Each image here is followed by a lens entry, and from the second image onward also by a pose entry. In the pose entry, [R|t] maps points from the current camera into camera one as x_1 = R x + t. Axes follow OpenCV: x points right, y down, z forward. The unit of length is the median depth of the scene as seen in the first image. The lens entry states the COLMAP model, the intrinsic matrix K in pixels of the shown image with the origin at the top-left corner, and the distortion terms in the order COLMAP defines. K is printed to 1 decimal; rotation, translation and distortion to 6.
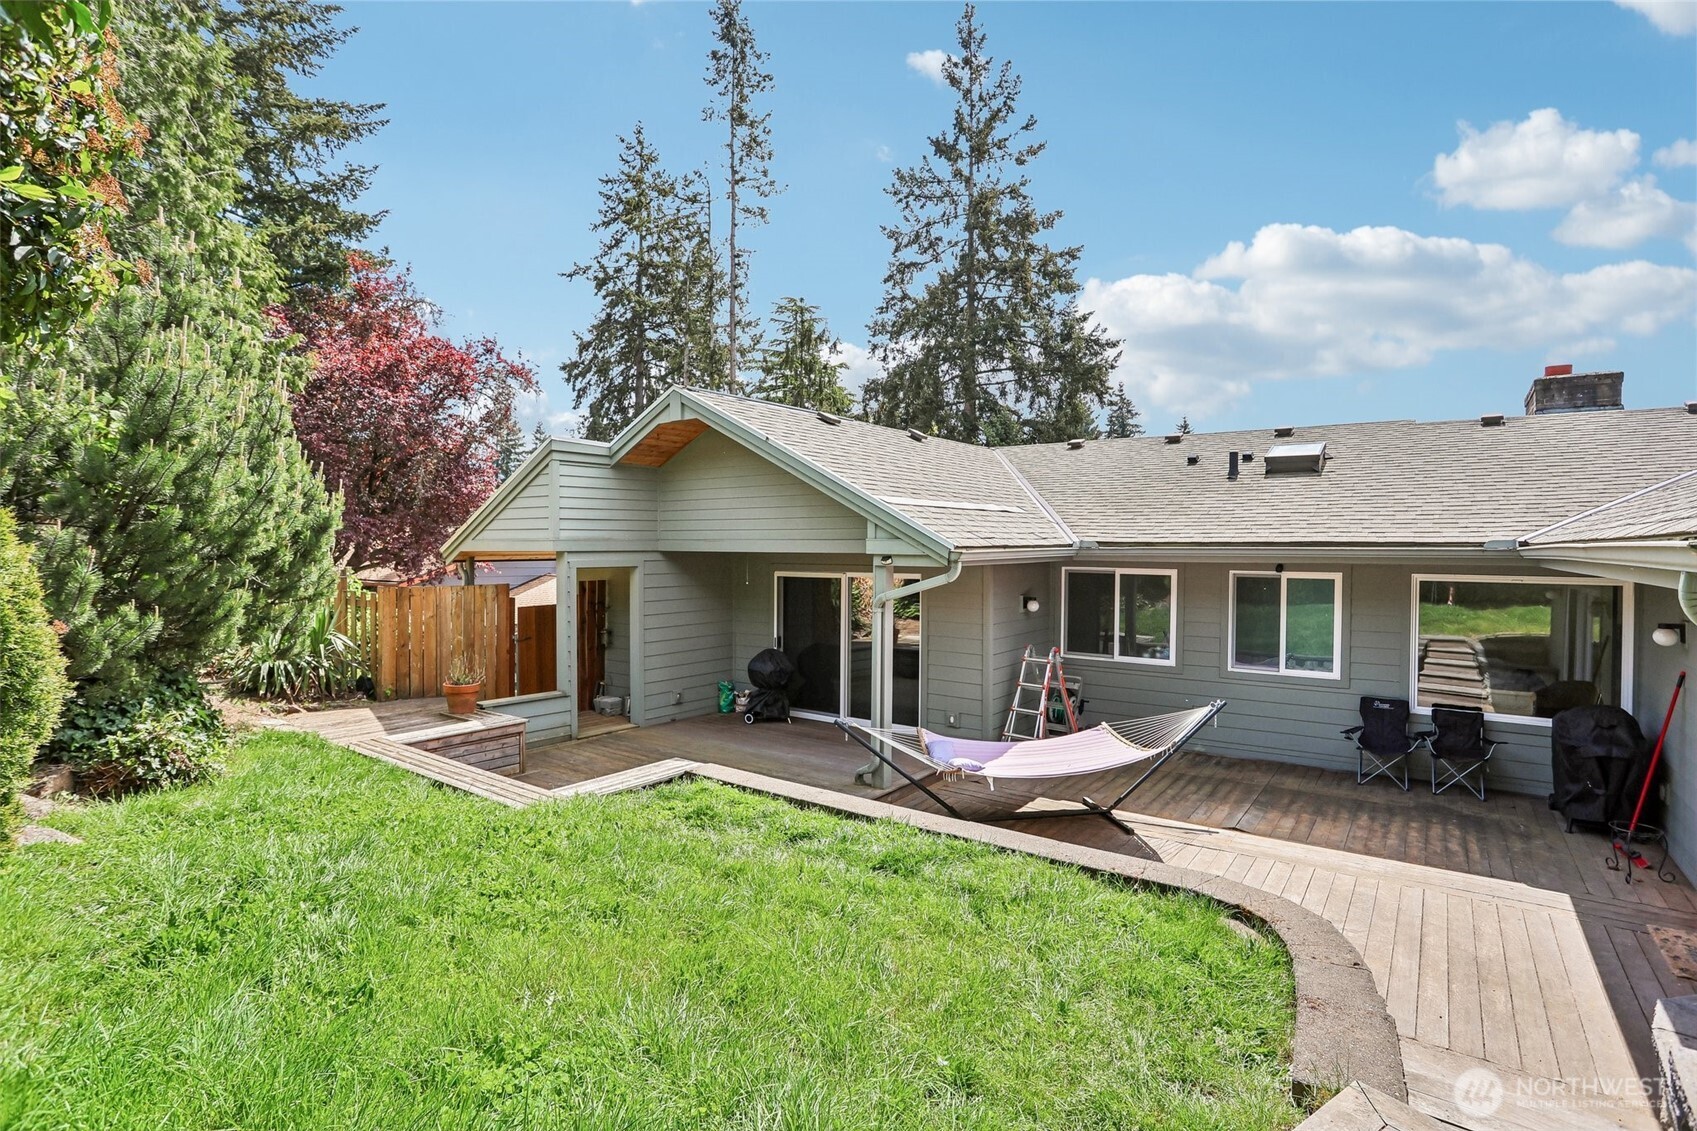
lens RADIAL K [[819.4, 0, 848.7], [0, 819.4, 546.2], [0, 0, 1]] dist [-0.069572, 0.026653]
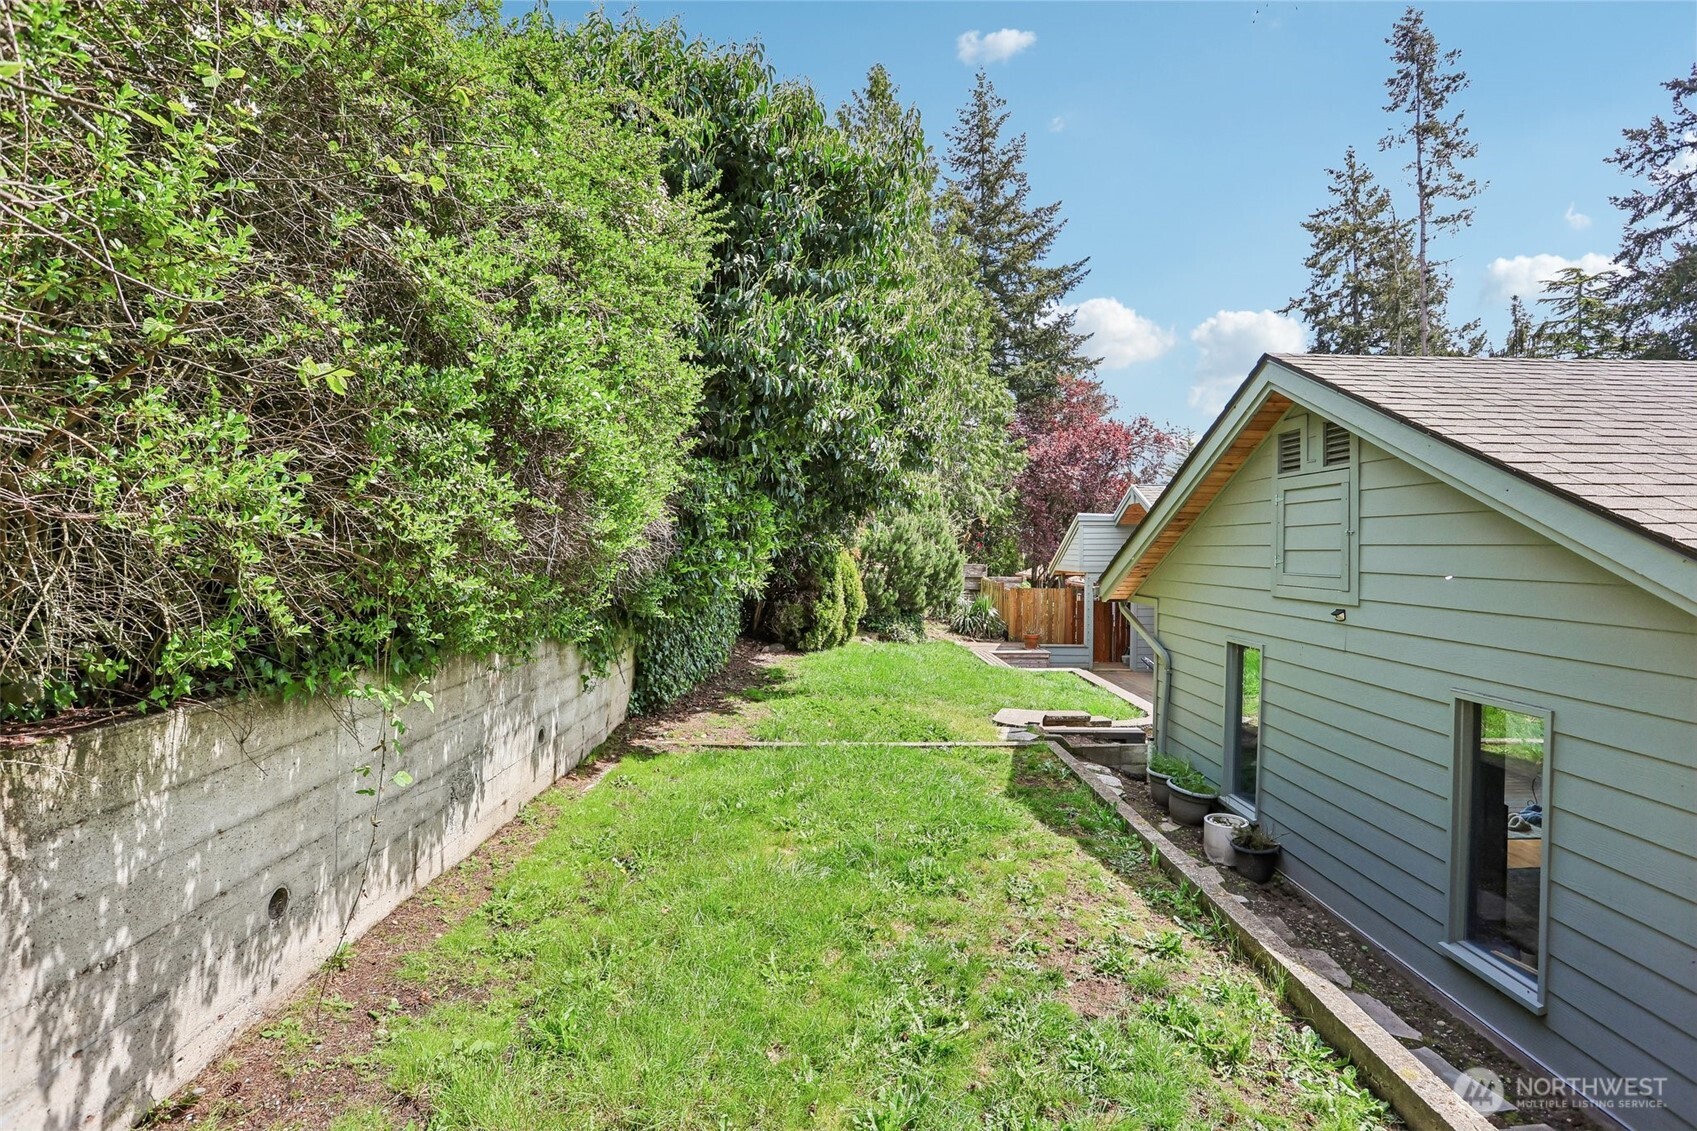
lens RADIAL K [[819.4, 0, 848.7], [0, 819.4, 546.2], [0, 0, 1]] dist [-0.069572, 0.026653]
pose [[0.601023, -0.003071, -0.799226, 0.211804], [-0.004333, 0.999965, -0.007101, -0.010056], [0.799220, 0.007731, 0.600989, -0.151749]]
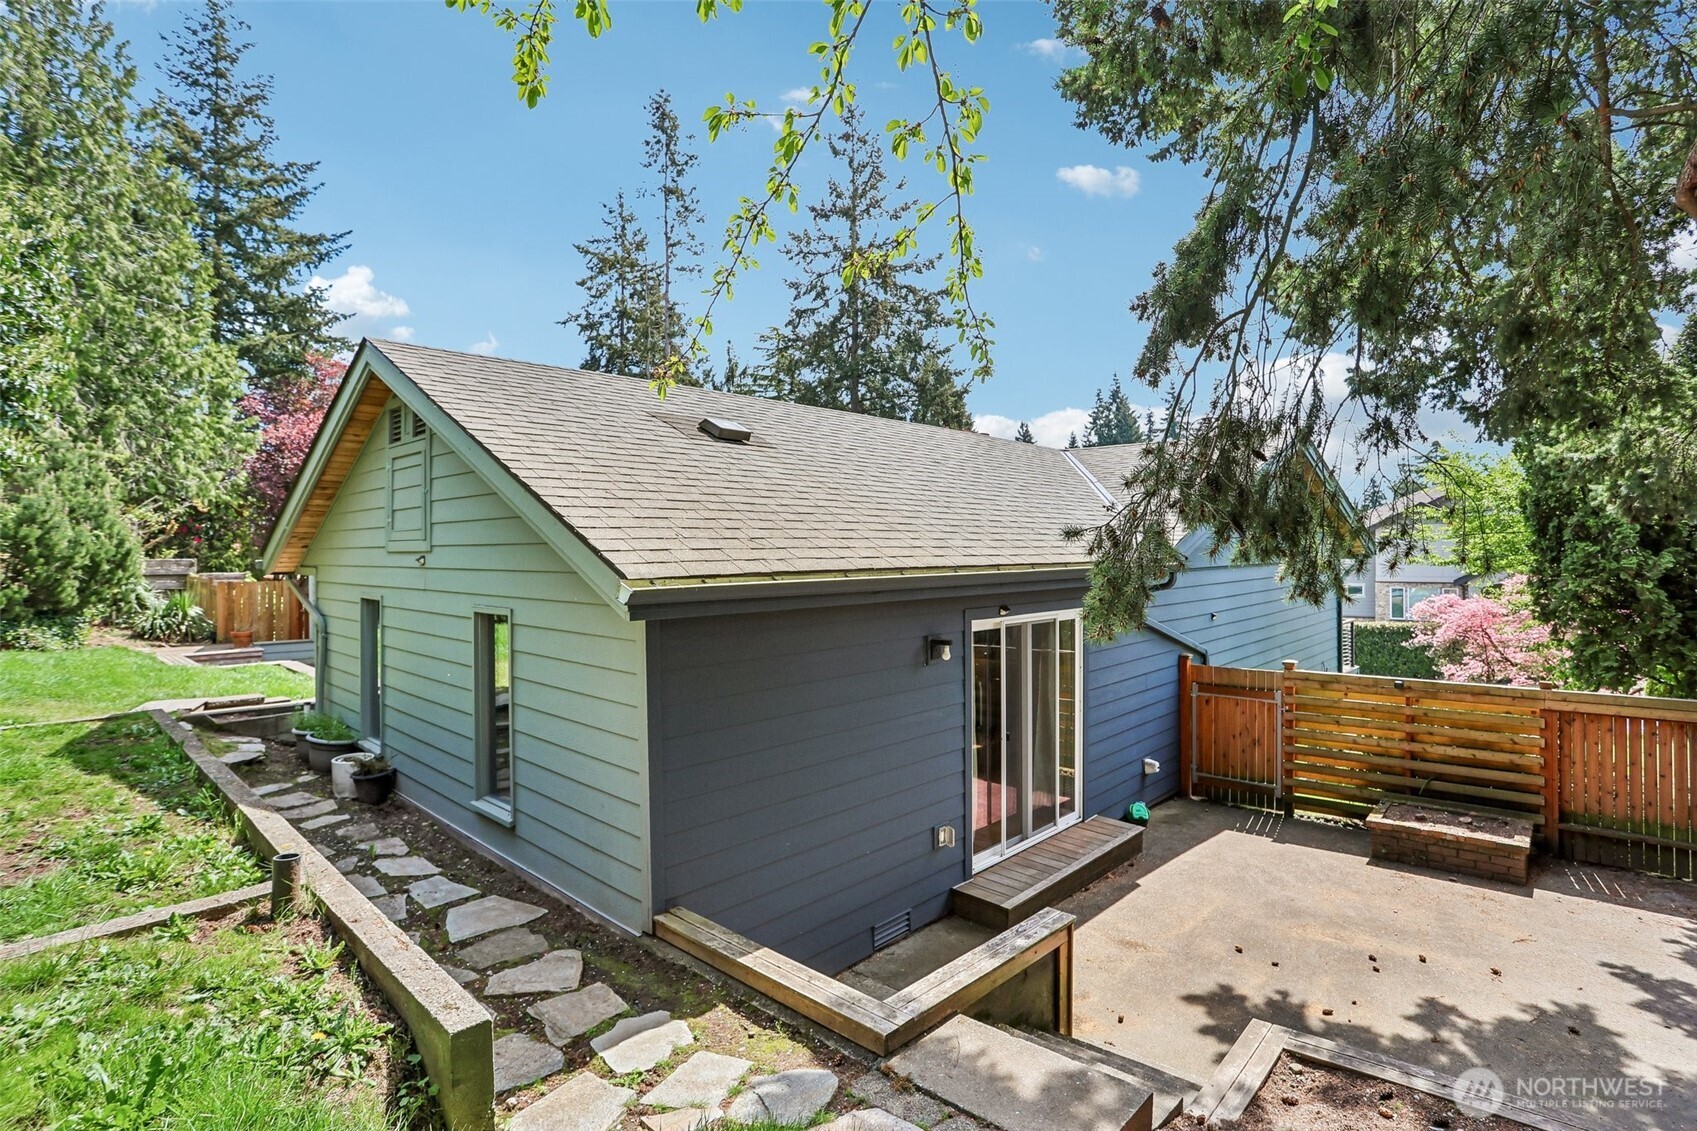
lens RADIAL K [[827.9, 0, 847.4], [0, 827.9, 533.6], [0, 0, 1]] dist [-0.074967, 0.030474]
pose [[0.992584, -0.018327, -0.120170, 0.259453], [0.016105, 0.999681, -0.019438, -0.000600], [0.120488, 0.017359, 0.992563, -0.157795]]
